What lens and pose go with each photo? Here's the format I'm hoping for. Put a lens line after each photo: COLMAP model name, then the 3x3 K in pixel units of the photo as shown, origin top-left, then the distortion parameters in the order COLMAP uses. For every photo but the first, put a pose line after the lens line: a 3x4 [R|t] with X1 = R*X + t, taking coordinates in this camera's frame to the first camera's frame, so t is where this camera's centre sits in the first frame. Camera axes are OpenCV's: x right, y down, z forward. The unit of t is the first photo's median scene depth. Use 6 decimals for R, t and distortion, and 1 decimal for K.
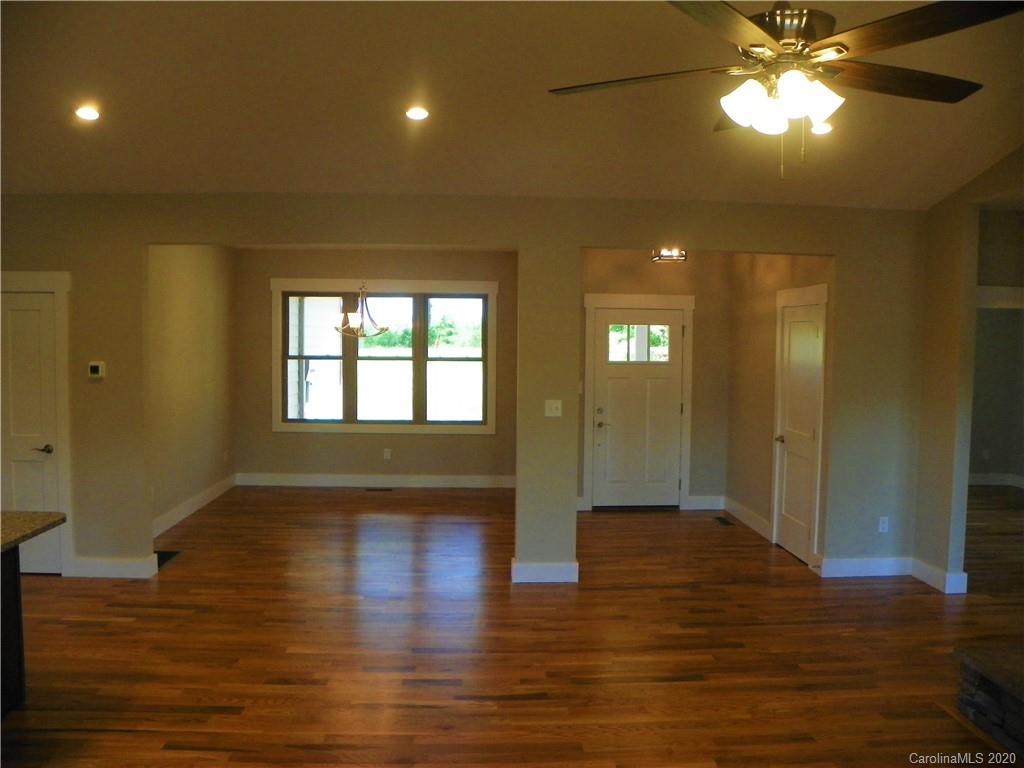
lens RADIAL K [[783.0, 0, 505.3], [0, 783.0, 382.4], [0, 0, 1]] dist [-0.134896, 0.054407]
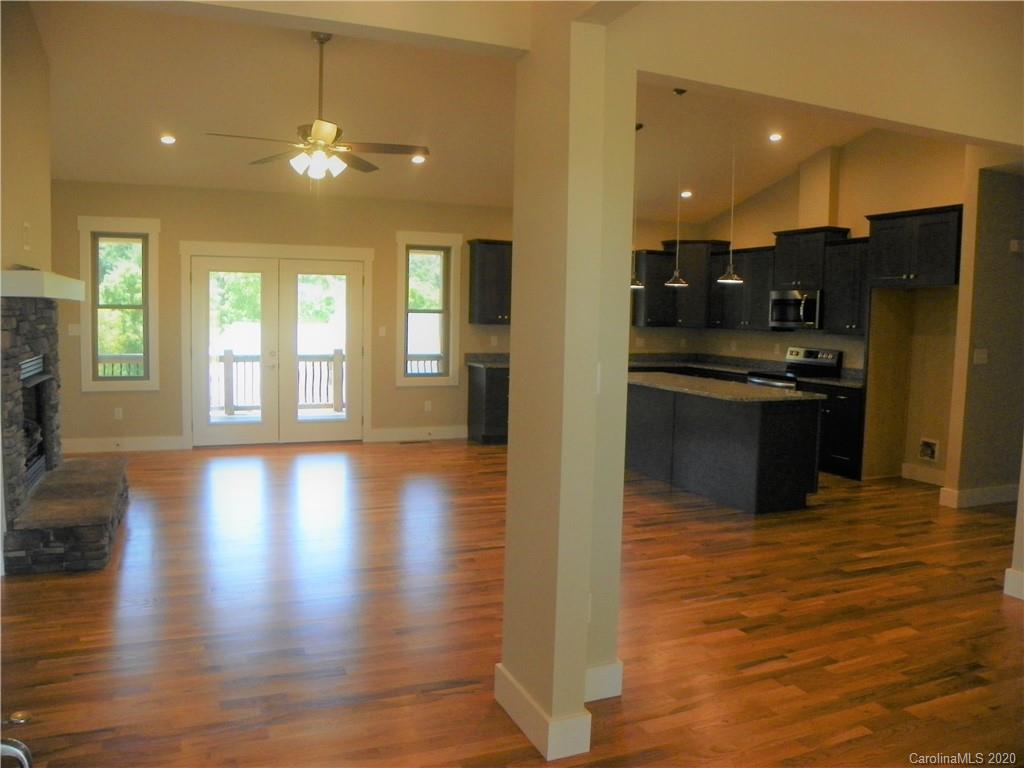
lens RADIAL K [[787.3, 0, 512.0], [0, 787.3, 384.0], [0, 0, 1]] dist [-0.184381, 0.203652]
pose [[-0.937370, 0.000284, -0.348334, 0.352051], [-0.051685, 0.988817, 0.139888, -0.047708], [0.344479, 0.149131, -0.926873, 1.907791]]
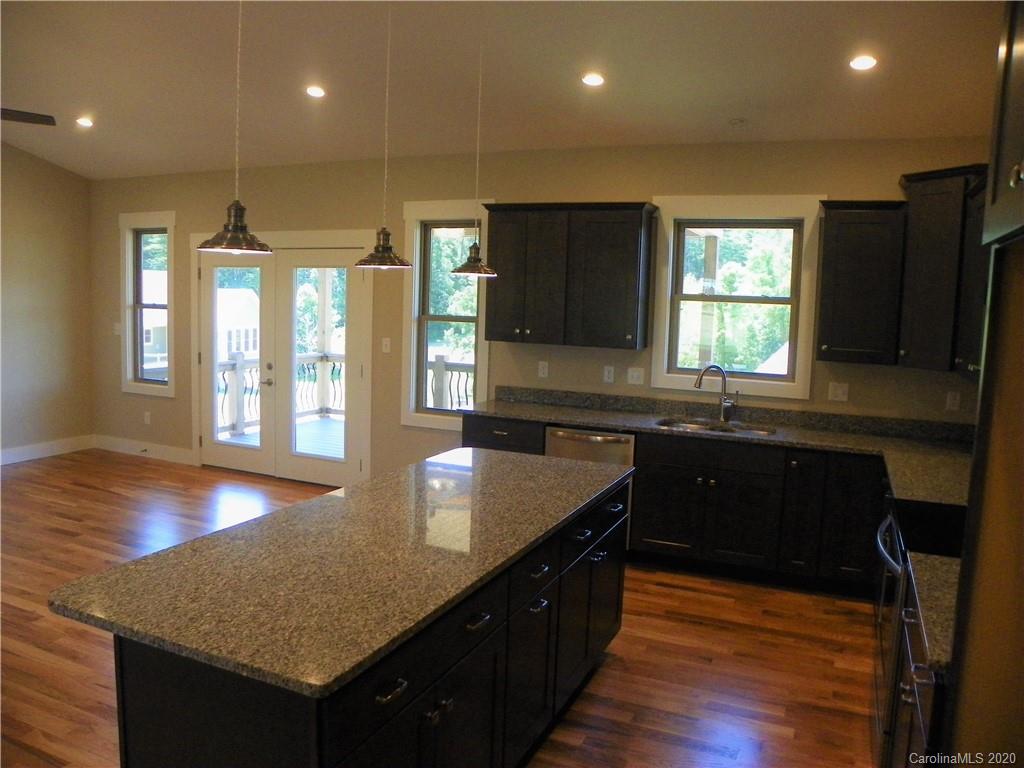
lens RADIAL K [[783.0, 0, 505.3], [0, 783.0, 382.4], [0, 0, 1]] dist [-0.134896, 0.054407]
pose [[-0.889943, -0.087923, 0.447516, -0.898635], [-0.013621, 0.985928, 0.166617, -0.056937], [-0.455868, 0.142184, -0.878617, 1.055216]]
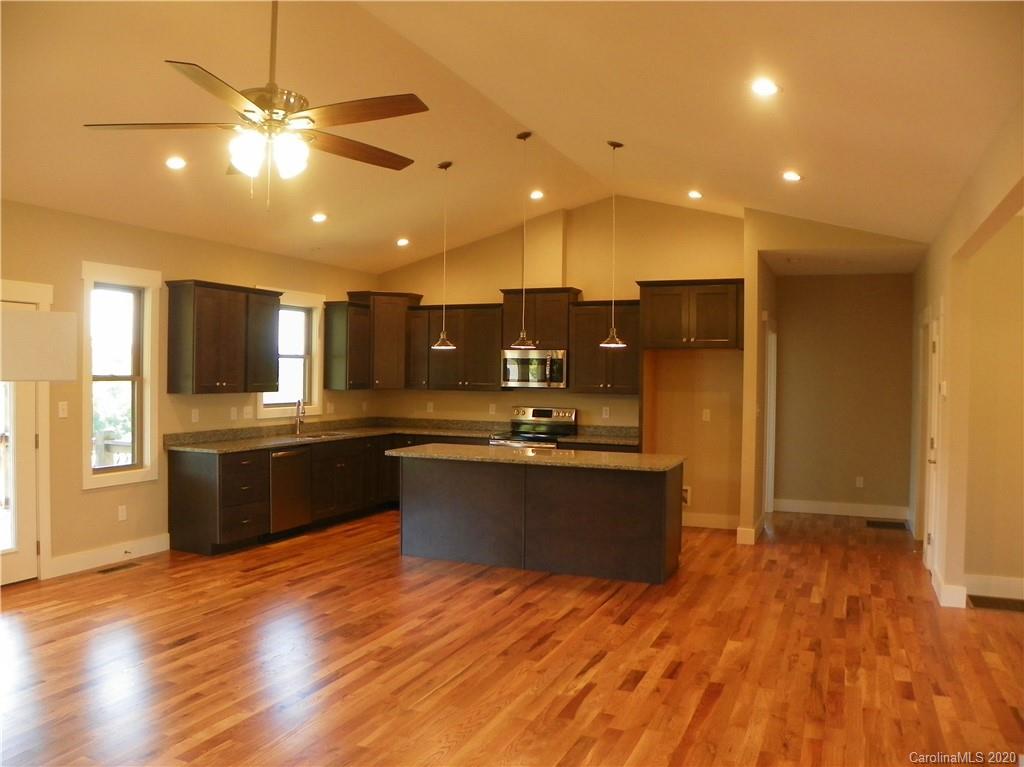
lens RADIAL K [[804.2, 0, 514.8], [0, 804.2, 380.9], [0, 0, 1]] dist [-0.158474, 0.113407]
pose [[-0.436448, -0.006316, -0.899707, 0.819818], [-0.068805, 0.997281, 0.026376, -0.018824], [0.897095, 0.073416, -0.435696, 1.158531]]
